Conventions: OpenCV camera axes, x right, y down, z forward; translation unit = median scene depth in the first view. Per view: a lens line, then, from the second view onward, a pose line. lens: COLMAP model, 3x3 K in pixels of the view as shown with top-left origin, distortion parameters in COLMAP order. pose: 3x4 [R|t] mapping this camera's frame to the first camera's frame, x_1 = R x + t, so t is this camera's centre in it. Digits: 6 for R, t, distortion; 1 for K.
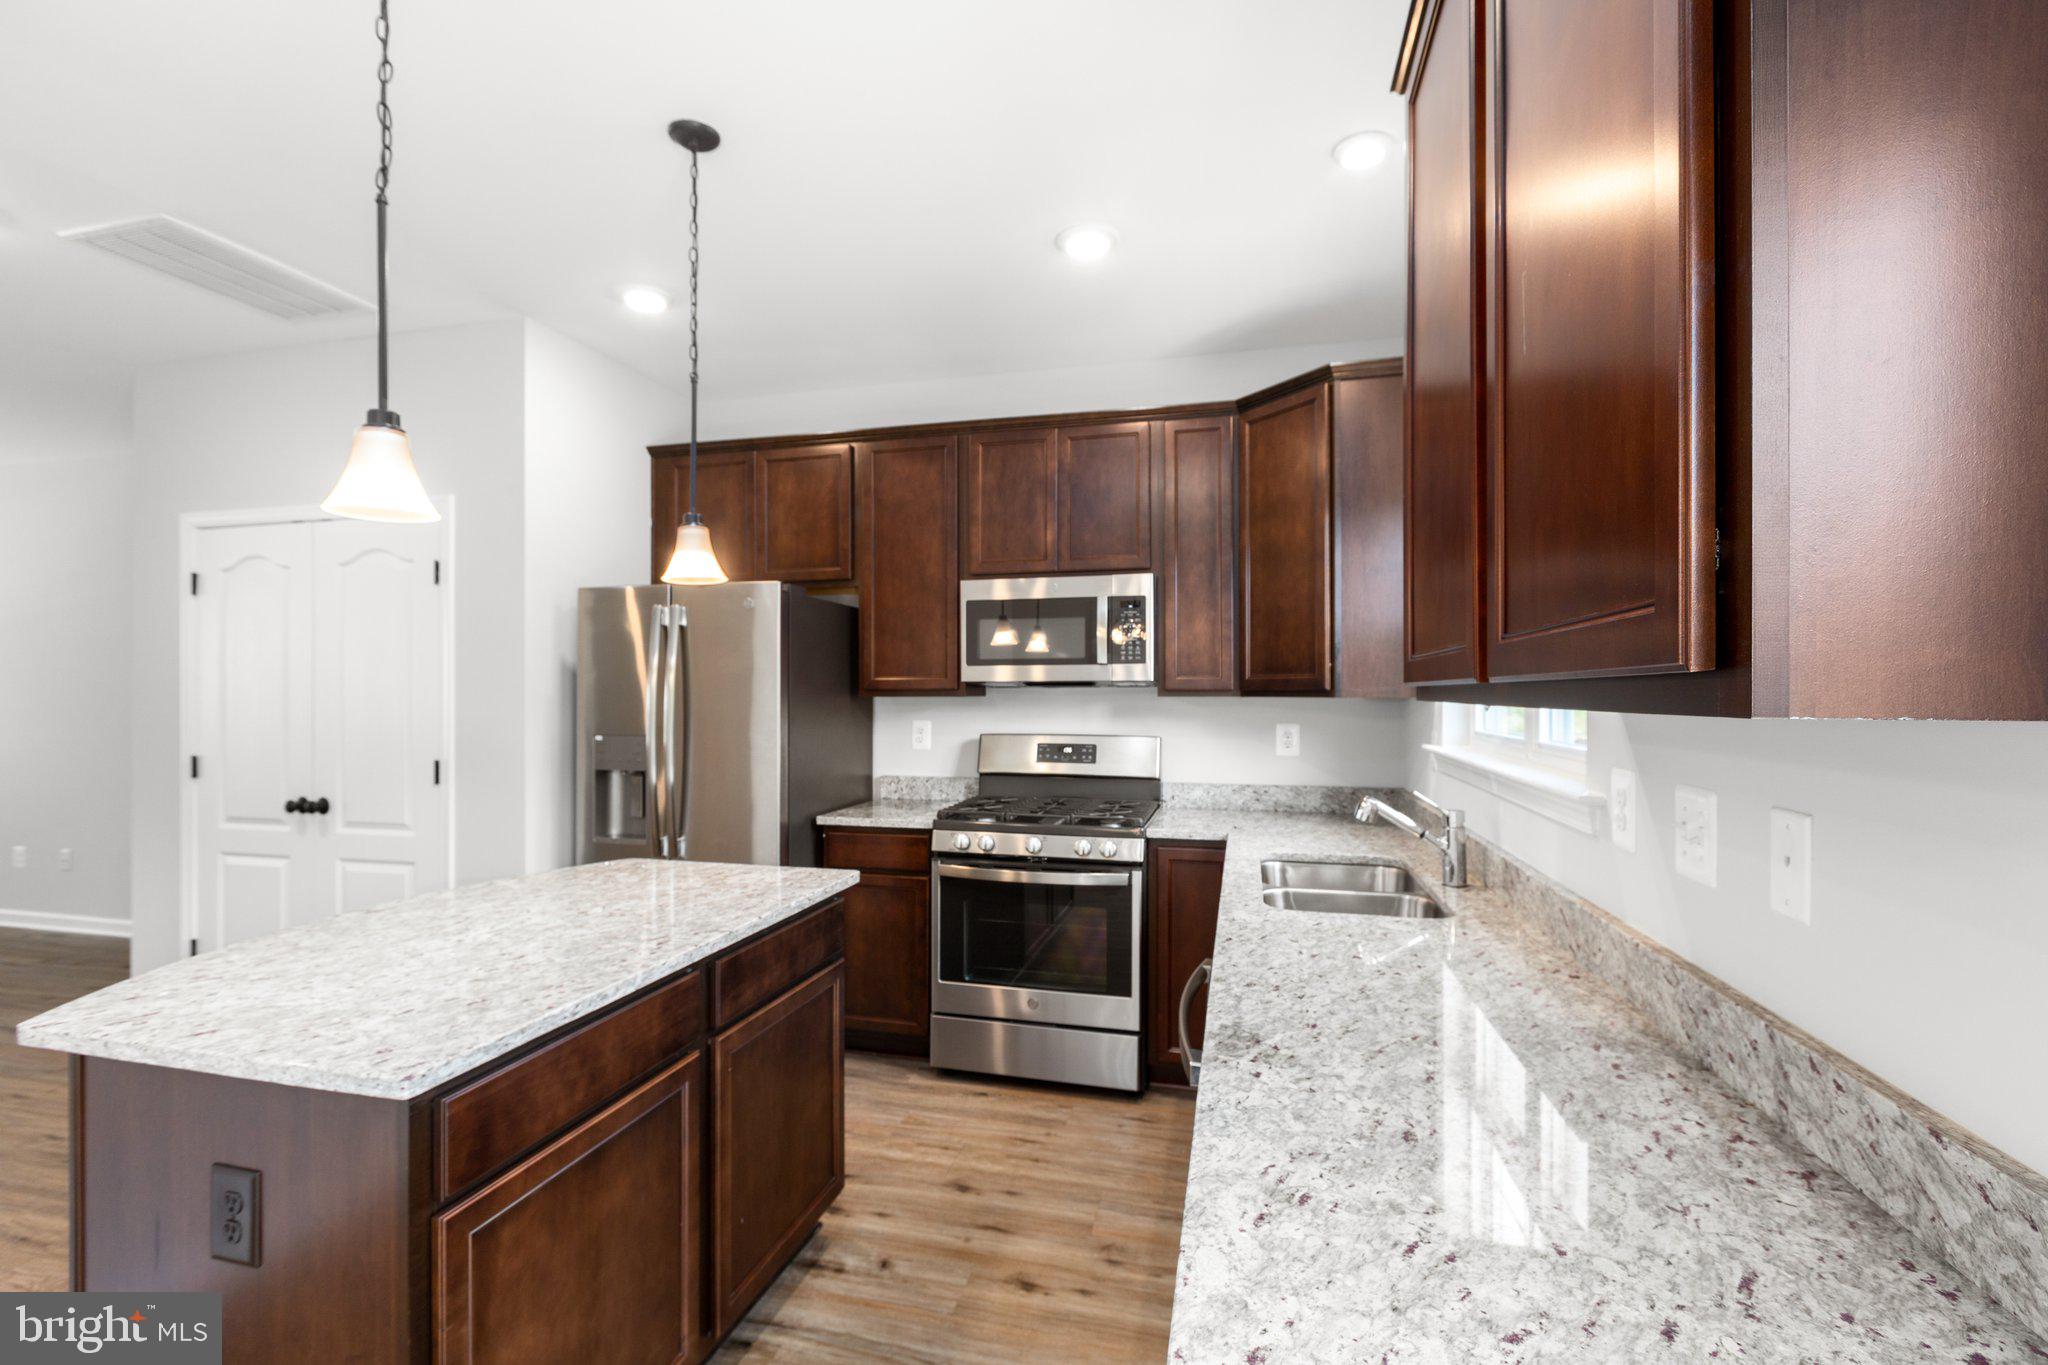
lens RADIAL K [[922.3, 0, 1010.4], [0, 922.3, 684.7], [0, 0, 1]] dist [-0.000787, -0.000932]
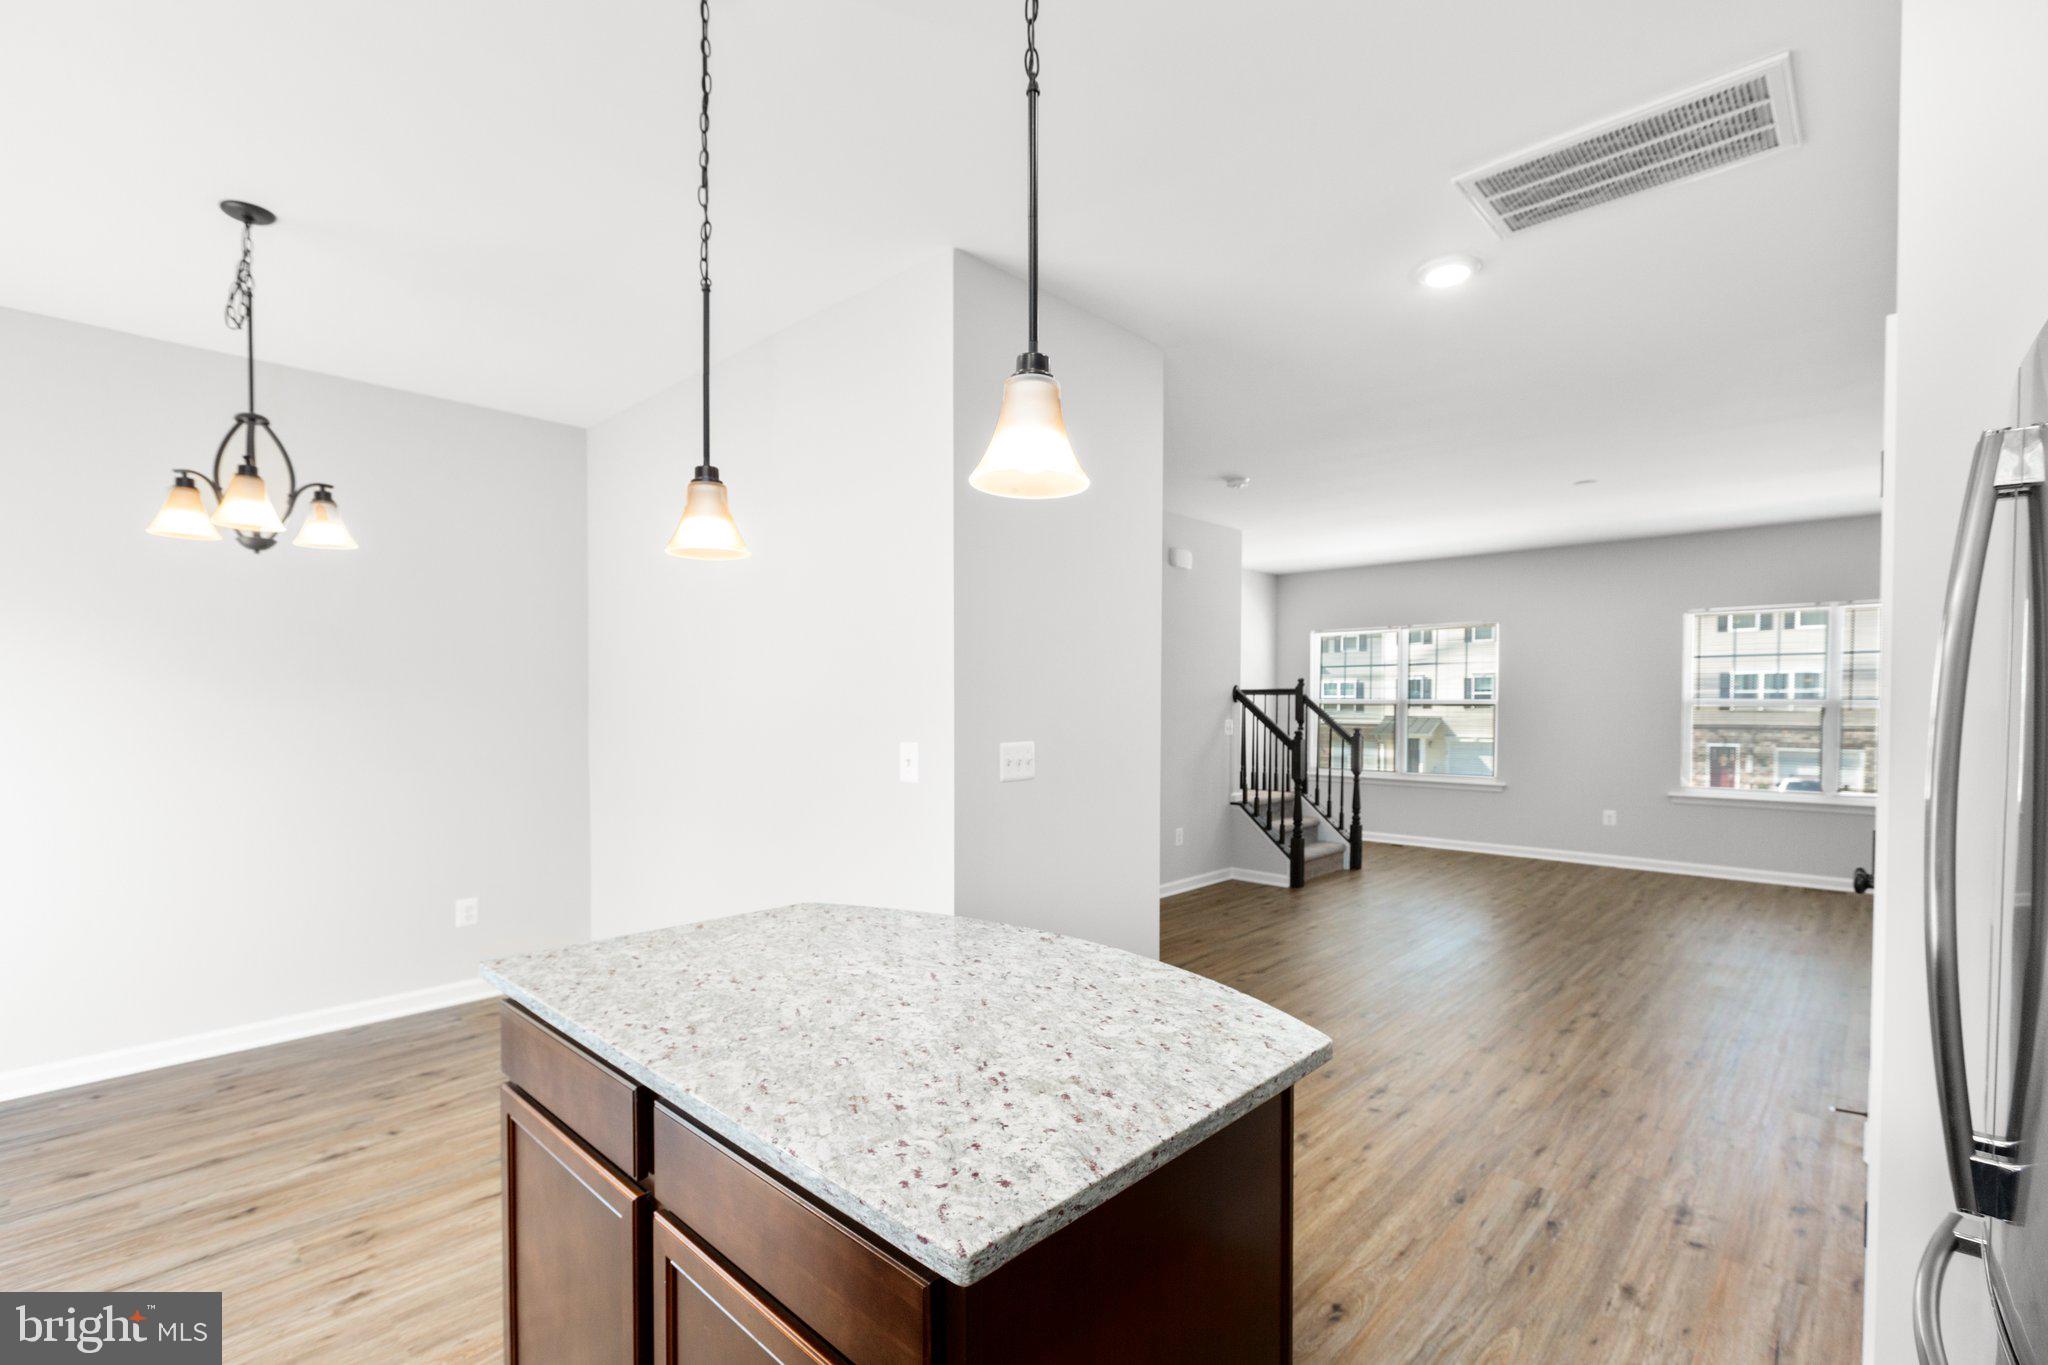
lens RADIAL K [[926.2, 0, 1027.3], [0, 926.2, 721.4], [0, 0, 1]] dist [0.000646, -0.000104]
pose [[-0.475903, 0.020345, -0.879263, 0.097238], [0.006794, 0.999788, 0.019457, 0.005732], [0.879472, 0.003285, -0.475940, 1.036634]]
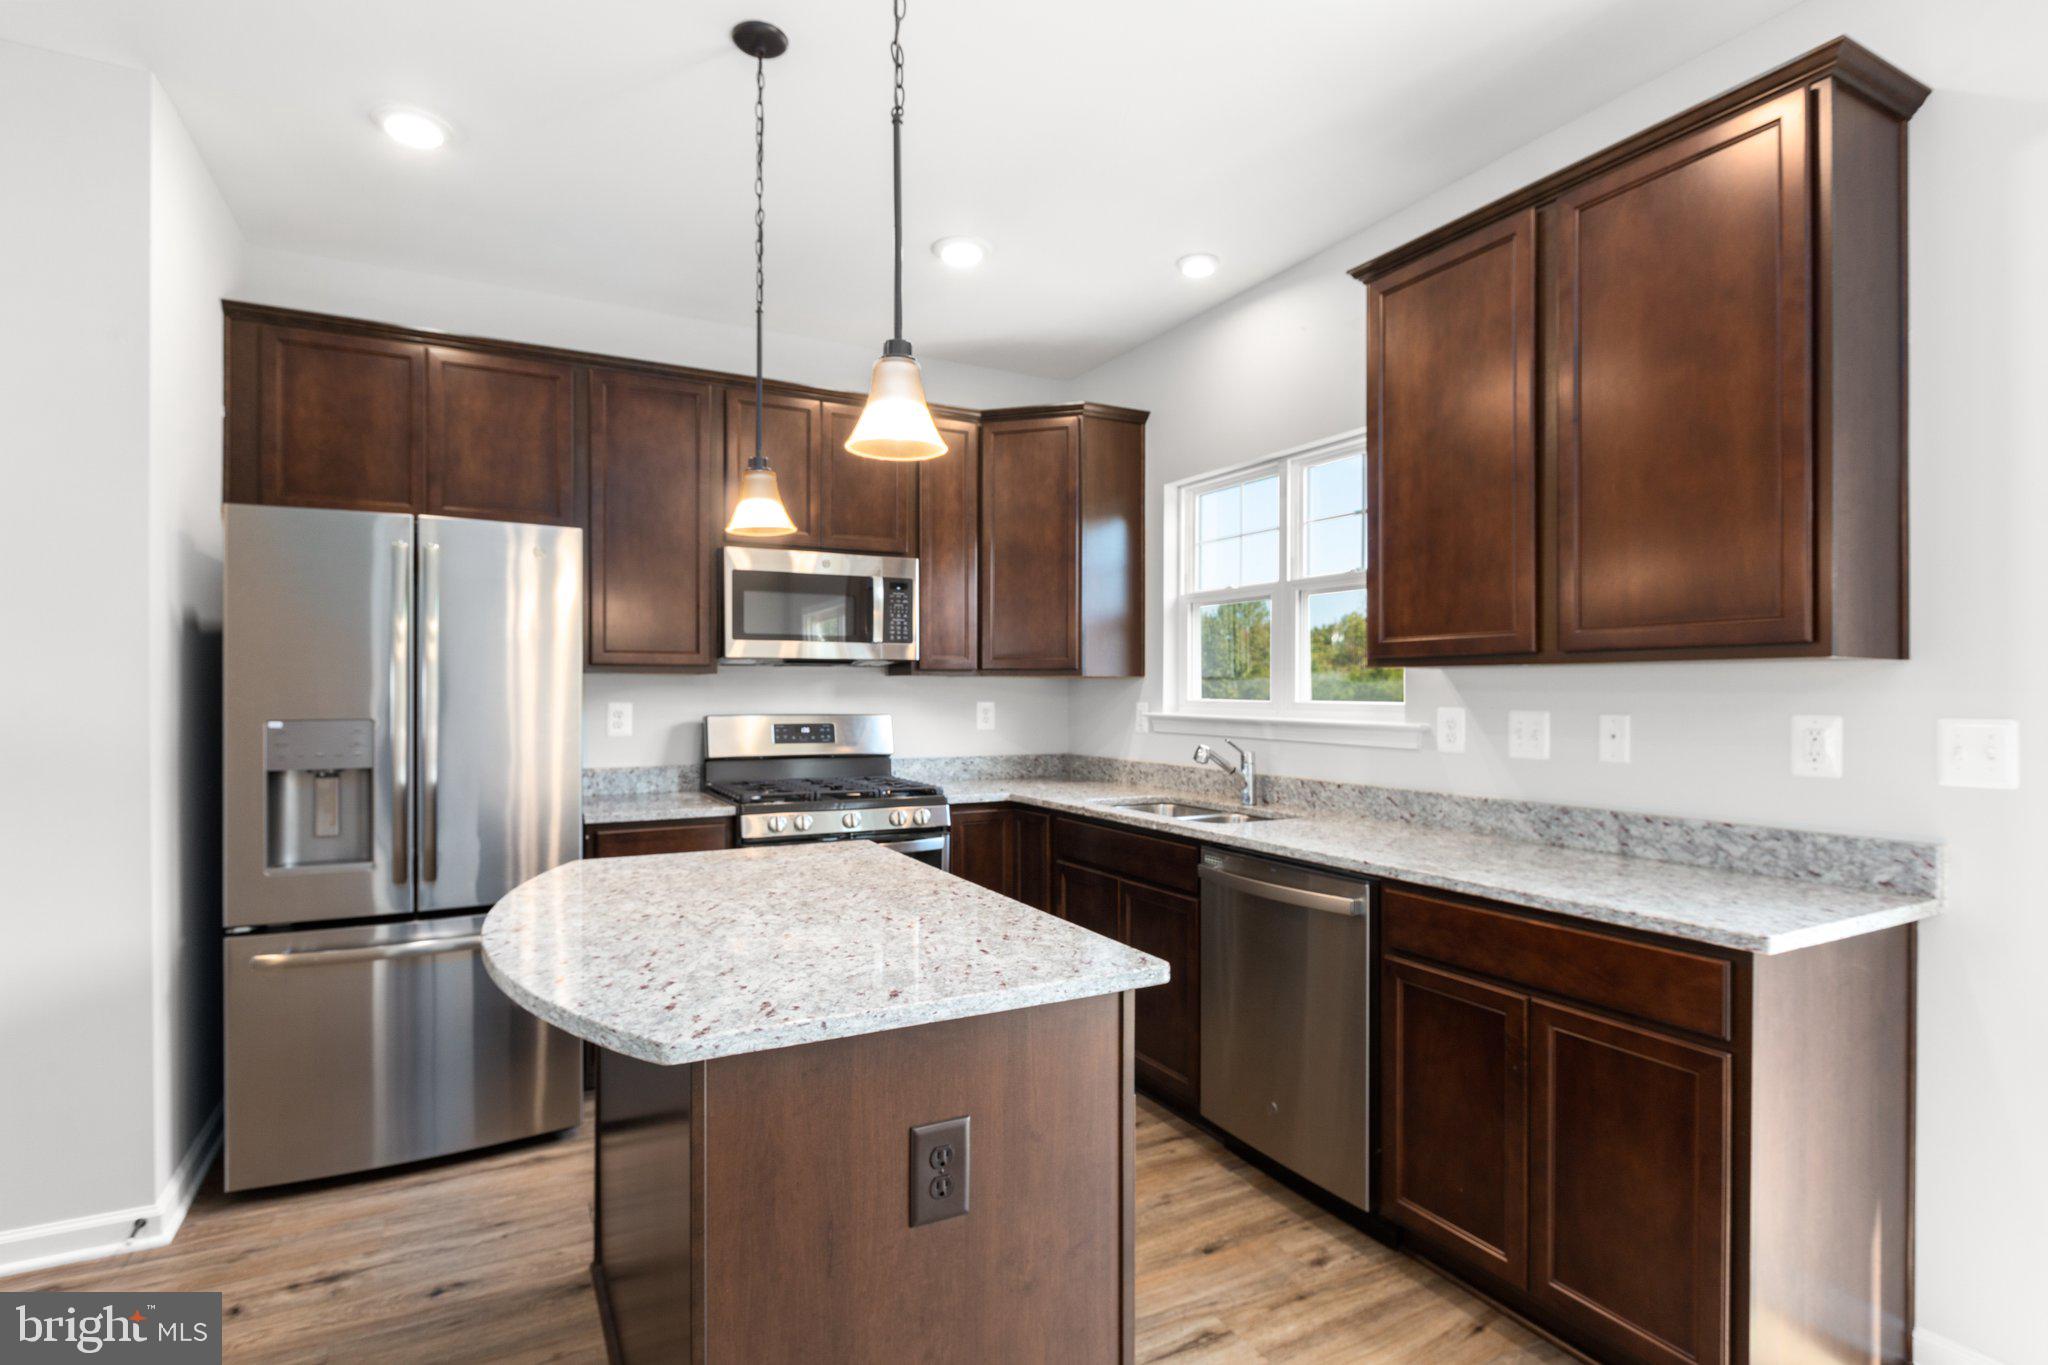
lens RADIAL K [[1024.0, 0, 1021.3], [0, 1024.0, 690.7], [0, 0, 1]] dist [-0.004947, -0.000188]
pose [[0.727712, 0.002053, 0.685880, -0.702117], [-0.006857, 0.999967, 0.004282, 0.031029], [-0.685848, -0.007819, 0.727703, 0.076014]]
